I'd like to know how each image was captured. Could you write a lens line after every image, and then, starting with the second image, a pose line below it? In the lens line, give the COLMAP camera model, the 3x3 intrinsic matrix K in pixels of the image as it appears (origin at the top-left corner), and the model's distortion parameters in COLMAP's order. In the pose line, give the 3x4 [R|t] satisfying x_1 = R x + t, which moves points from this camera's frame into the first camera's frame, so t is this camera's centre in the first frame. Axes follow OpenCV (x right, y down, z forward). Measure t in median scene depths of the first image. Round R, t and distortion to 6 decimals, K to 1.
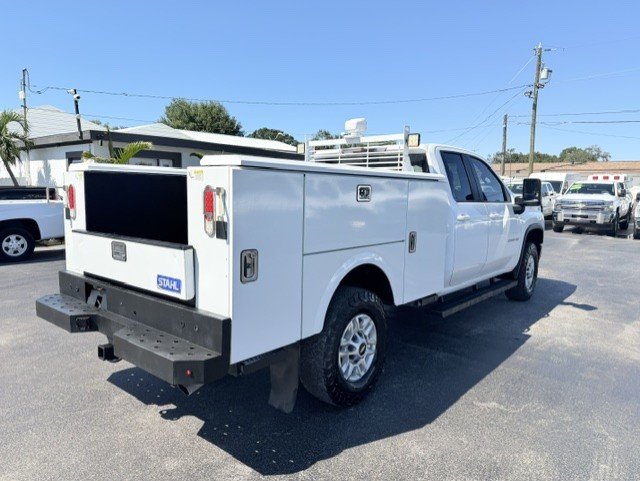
lens RADIAL K [[465.7, 0, 320.0], [0, 465.7, 240.5], [0, 0, 1]] dist [0.083515, -0.112949]
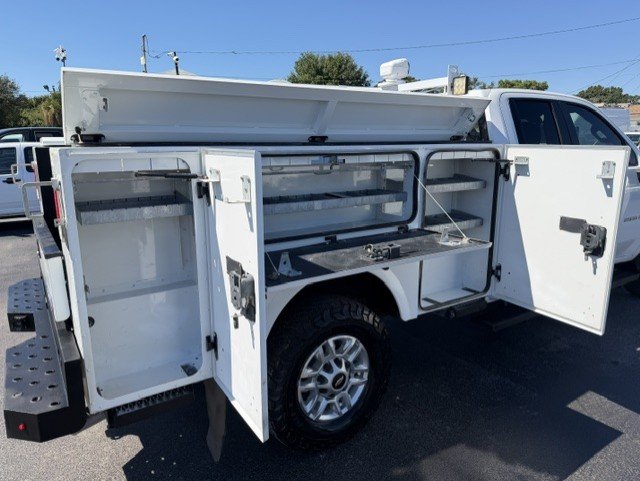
lens RADIAL K [[469.7, 0, 307.4], [0, 469.7, 239.8], [0, 0, 1]] dist [0.022825, -0.000835]
pose [[0.956860, 0.033083, -0.288660, 0.225576], [-0.004827, 0.995170, 0.098053, -0.058154], [0.290510, -0.092429, 0.952397, 0.265436]]
